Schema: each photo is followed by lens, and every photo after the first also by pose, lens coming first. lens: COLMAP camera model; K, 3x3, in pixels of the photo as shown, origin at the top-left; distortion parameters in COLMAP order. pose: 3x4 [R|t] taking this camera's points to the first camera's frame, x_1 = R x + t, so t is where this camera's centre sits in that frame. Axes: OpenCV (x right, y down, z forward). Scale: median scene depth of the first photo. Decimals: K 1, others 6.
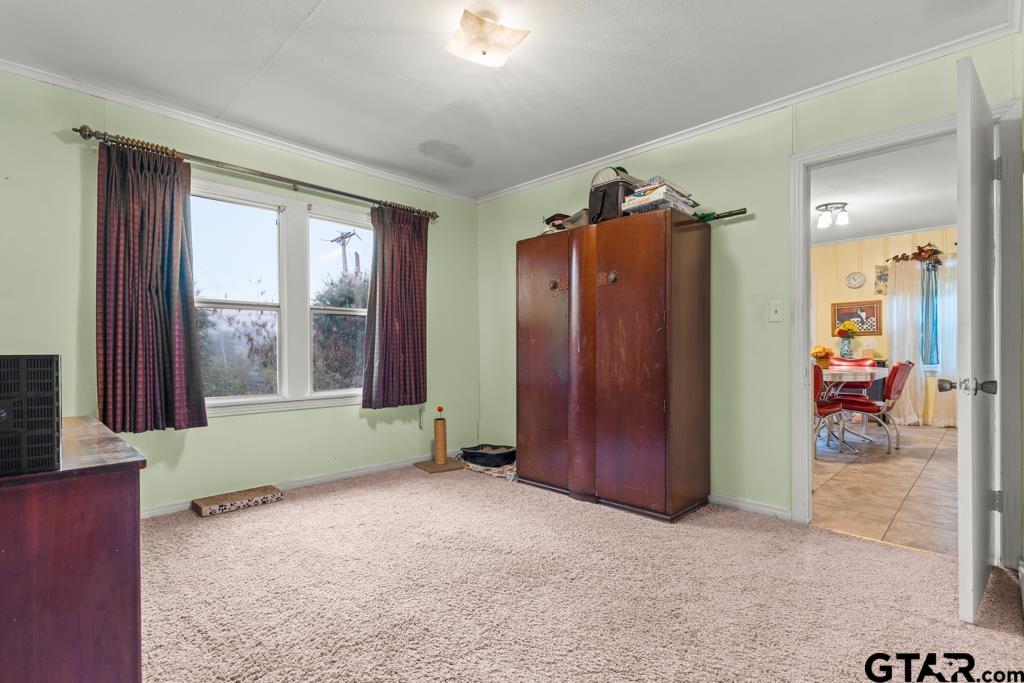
lens RADIAL K [[486.9, 0, 516.1], [0, 486.9, 347.7], [0, 0, 1]] dist [-0.000357, 0.002024]
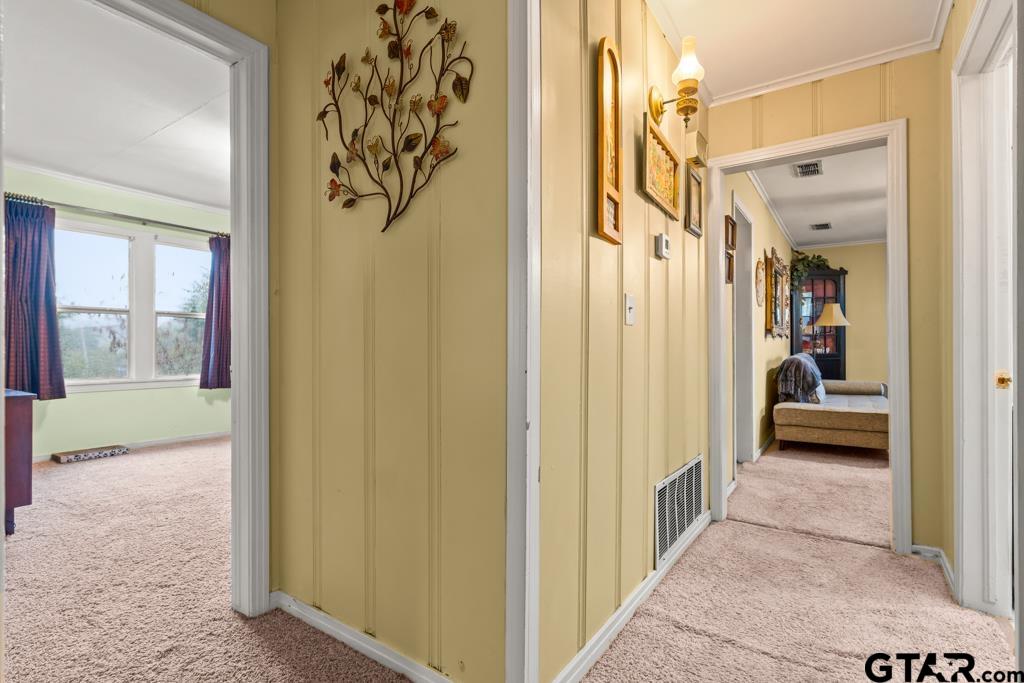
lens RADIAL K [[486.9, 0, 508.5], [0, 486.9, 340.2], [0, 0, 1]] dist [-0.000357, 0.002024]
pose [[0.984558, 0.011323, 0.174690, 0.333519], [-0.009957, 0.999913, -0.008693, -0.004844], [-0.174773, 0.006819, 0.984585, -0.541225]]
